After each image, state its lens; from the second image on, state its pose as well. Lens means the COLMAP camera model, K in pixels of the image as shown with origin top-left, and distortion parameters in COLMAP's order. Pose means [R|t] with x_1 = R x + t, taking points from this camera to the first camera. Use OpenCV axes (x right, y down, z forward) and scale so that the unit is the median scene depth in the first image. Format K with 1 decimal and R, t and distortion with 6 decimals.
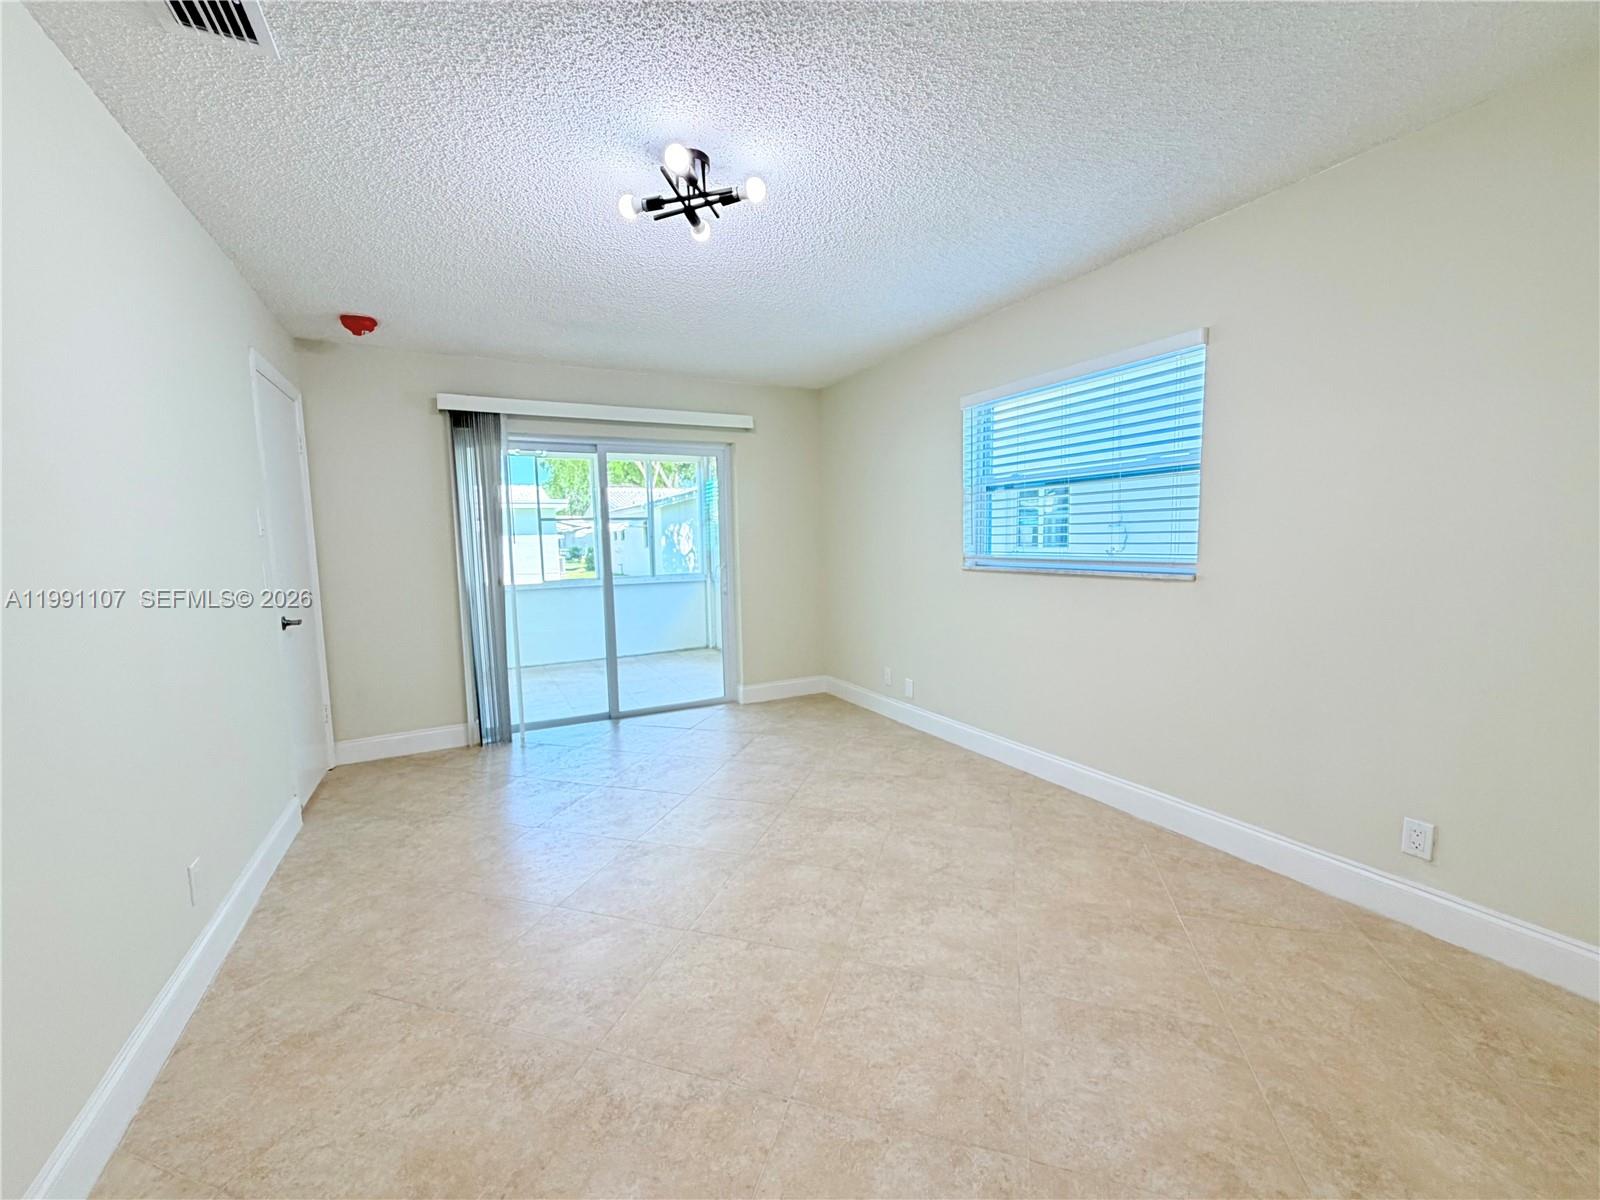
lens RADIAL K [[640.1, 0, 788.6], [0, 640.1, 600.8], [0, 0, 1]] dist [0.001056, 0.000140]
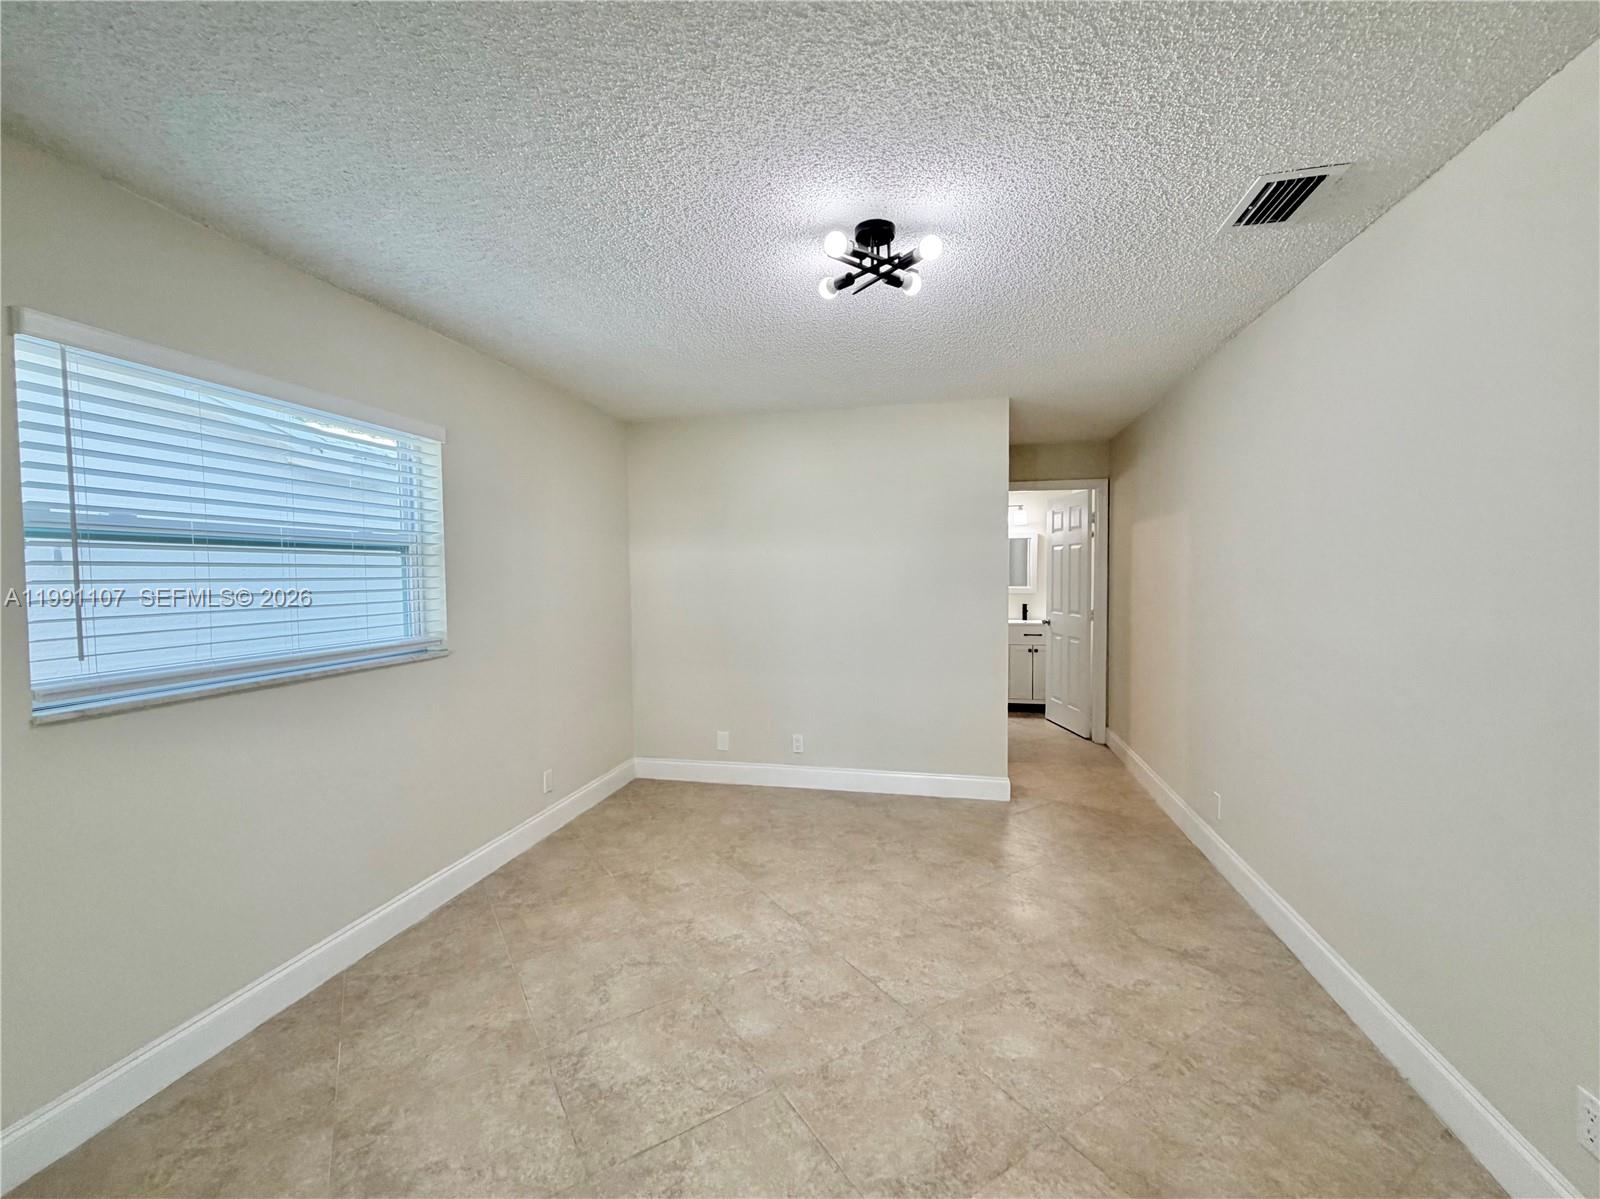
lens RADIAL K [[640.1, 0, 804.3], [0, 640.1, 609.5], [0, 0, 1]] dist [0.001056, 0.000140]
pose [[-0.765354, -0.007958, 0.643560, -0.595473], [0.089328, 0.988932, 0.118462, -0.209184], [-0.637380, 0.148154, -0.756172, 1.619012]]
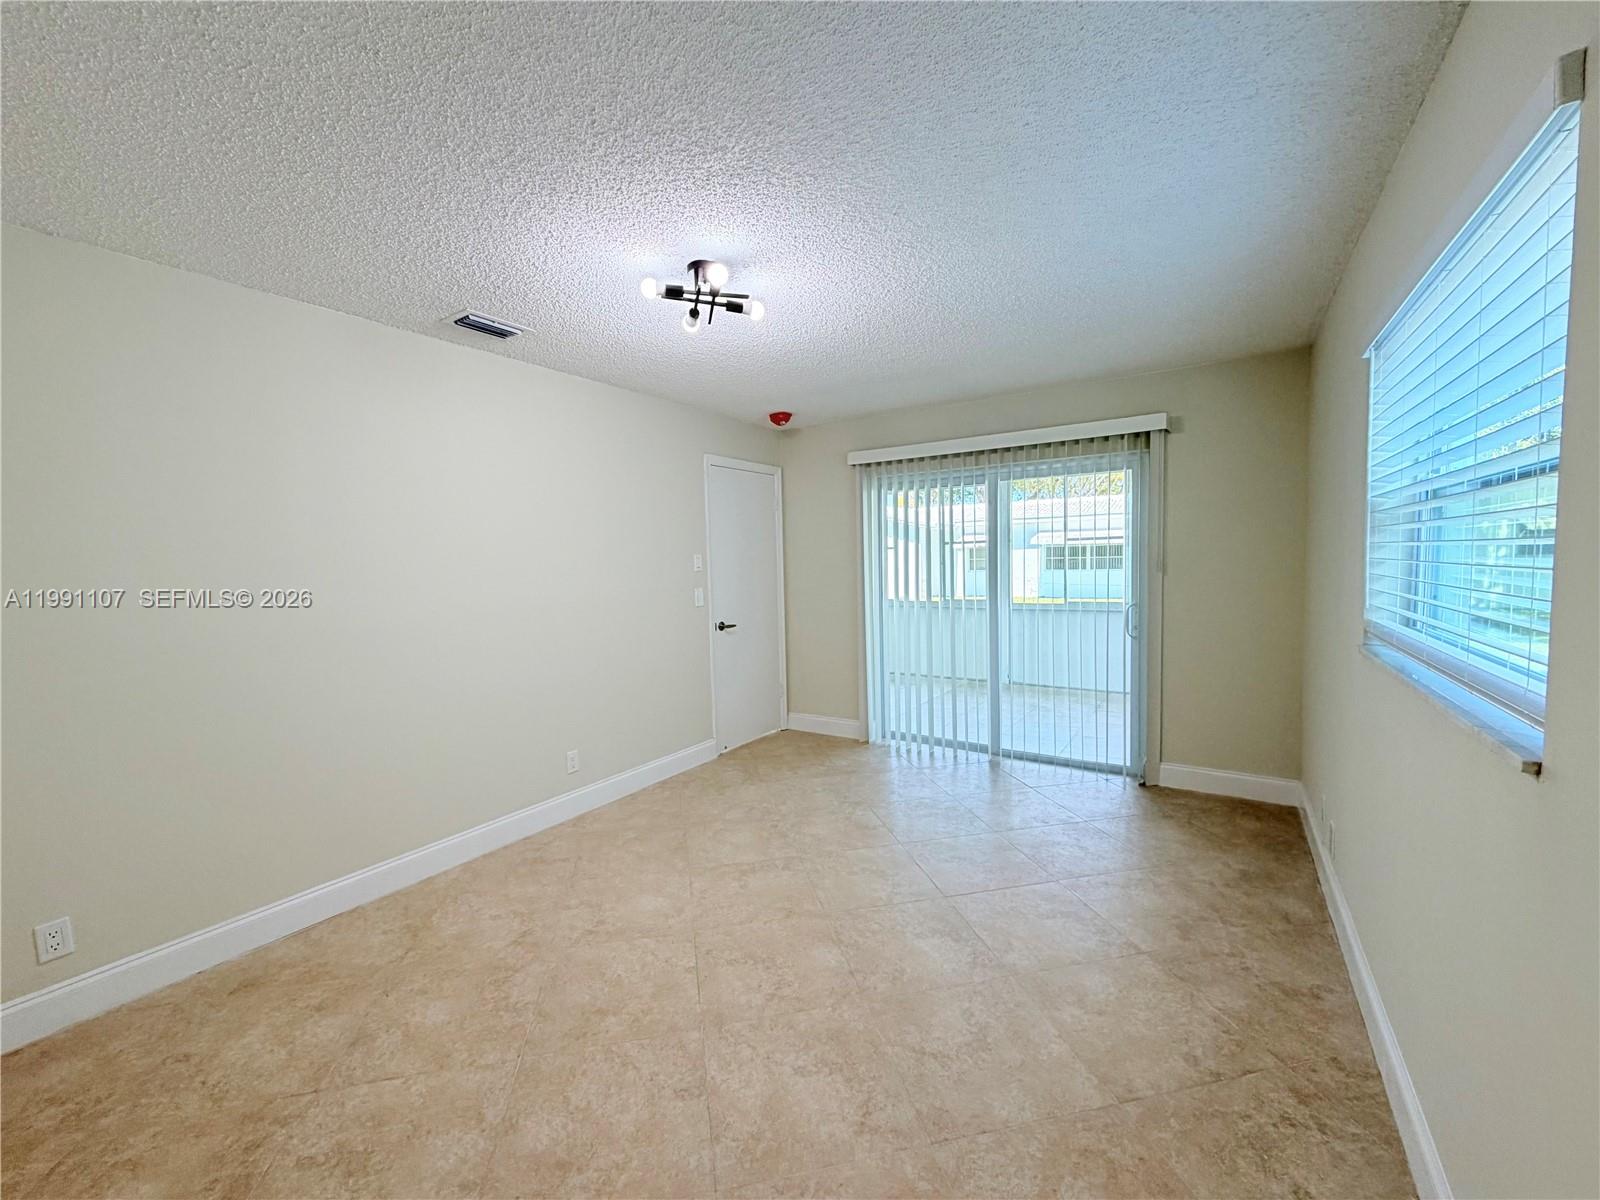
lens RADIAL K [[640.1, 0, 807.0], [0, 640.1, 596.0], [0, 0, 1]] dist [0.001056, 0.000140]
pose [[0.490430, 0.060518, -0.869377, 0.846078], [-0.071607, 0.997011, 0.029008, -0.126455], [0.868534, 0.048027, 0.493298, 0.534632]]
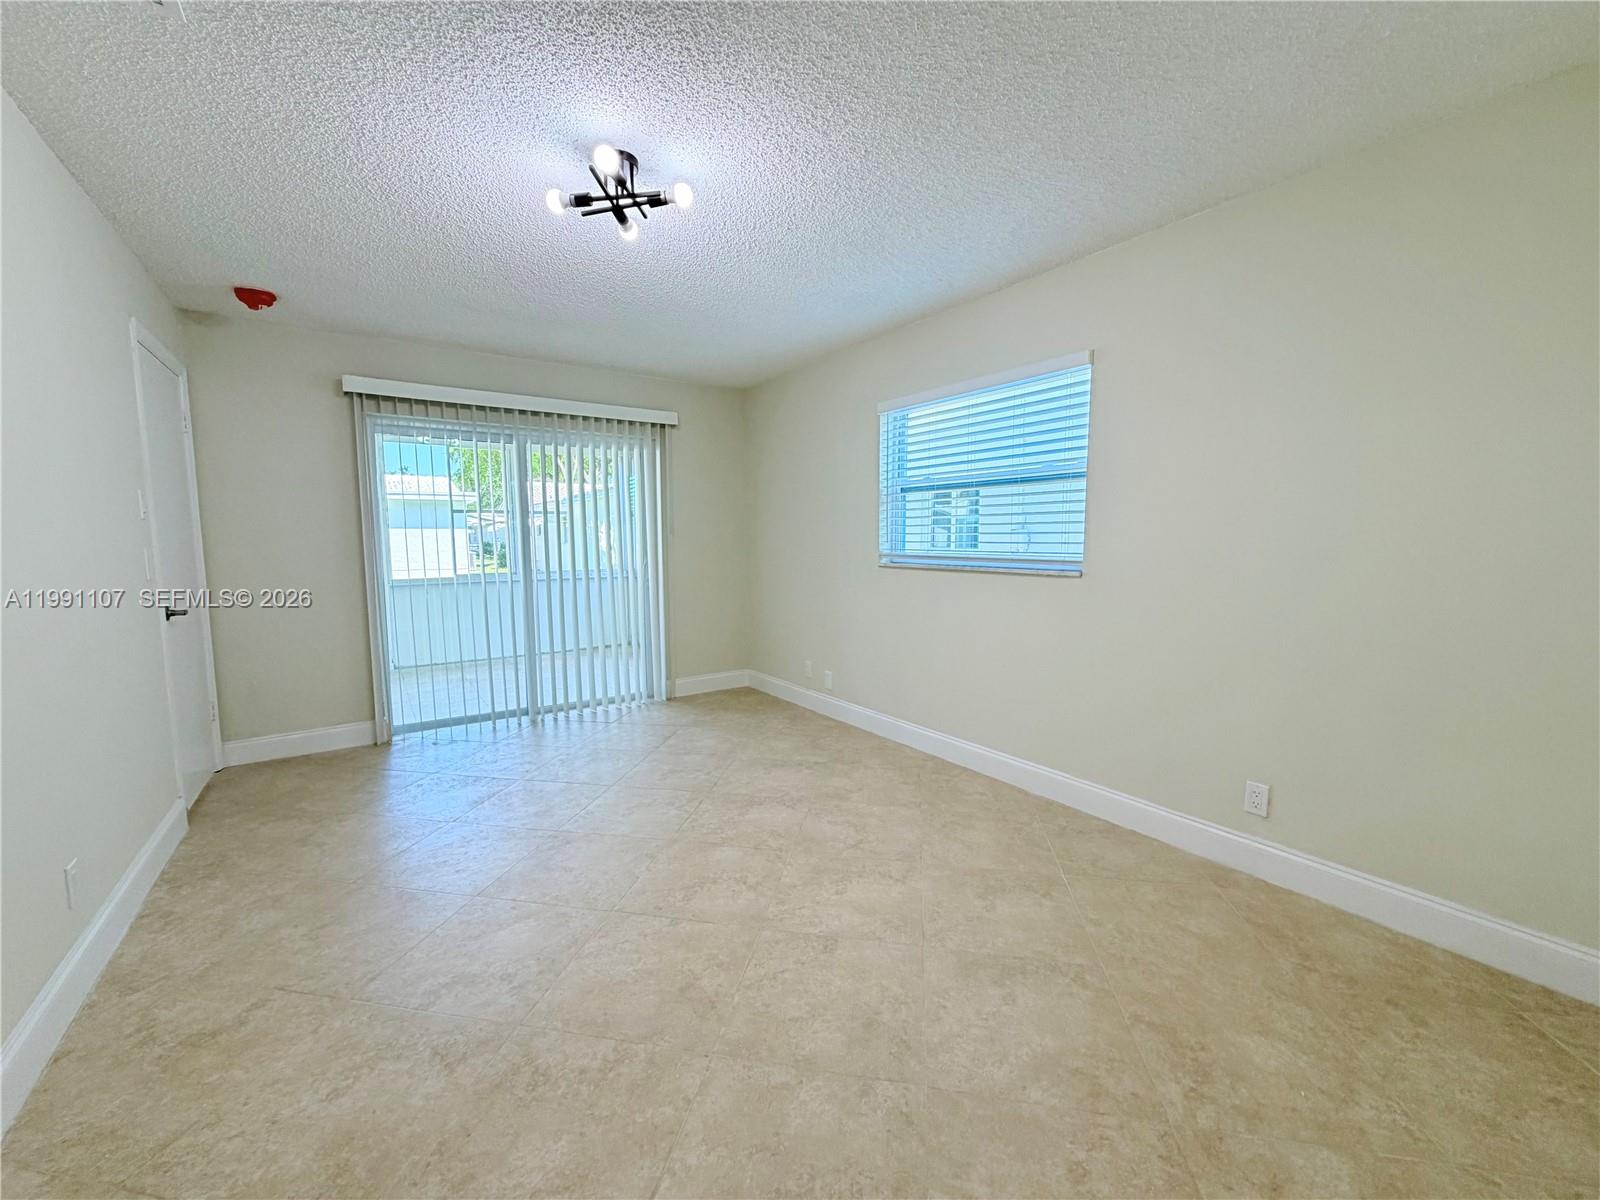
lens RADIAL K [[640.1, 0, 788.9], [0, 640.1, 598.4], [0, 0, 1]] dist [0.001056, 0.000140]
pose [[0.992749, 0.006099, 0.120050, -0.001706], [-0.005683, 0.999977, -0.003810, 0.015612], [-0.120070, 0.003101, 0.992761, -0.048069]]
